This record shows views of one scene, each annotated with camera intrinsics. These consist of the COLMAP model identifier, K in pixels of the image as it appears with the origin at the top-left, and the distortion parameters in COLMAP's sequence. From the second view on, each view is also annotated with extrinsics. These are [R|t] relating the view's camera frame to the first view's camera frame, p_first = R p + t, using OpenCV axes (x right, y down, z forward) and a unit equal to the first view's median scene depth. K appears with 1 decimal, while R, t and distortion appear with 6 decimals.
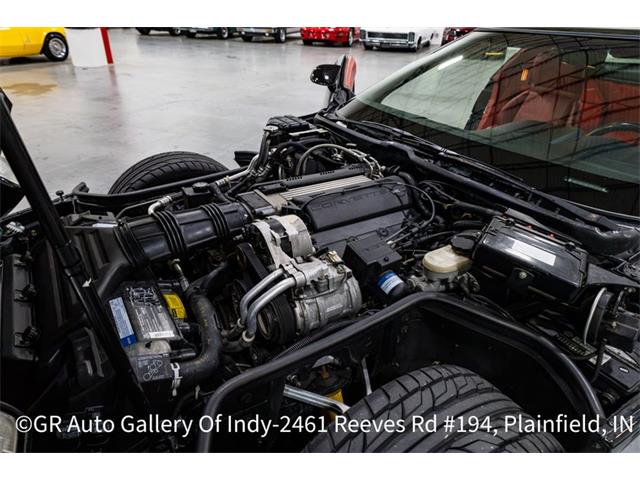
lens RADIAL K [[415.1, 0, 329.3], [0, 415.1, 239.8], [0, 0, 1]] dist [0.003698, 0.002680]
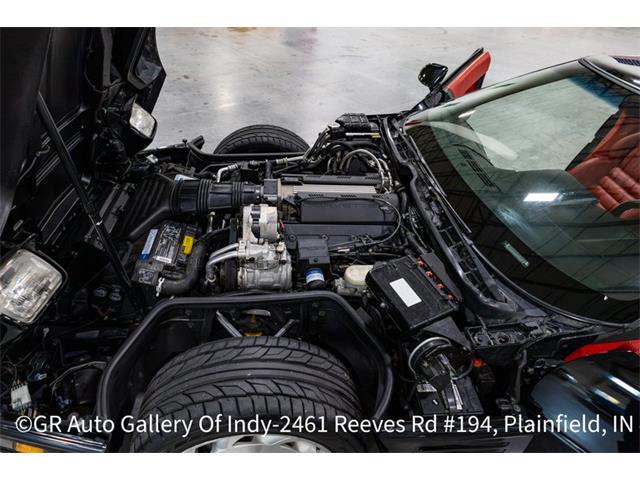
lens RADIAL K [[415.1, 0, 329.3], [0, 415.1, 239.8], [0, 0, 1]] dist [0.003698, 0.002680]
pose [[0.888702, 0.305301, -0.342051, 0.491814], [-0.264842, 0.950829, 0.160570, -0.194328], [0.374255, -0.052109, 0.925861, -0.187533]]
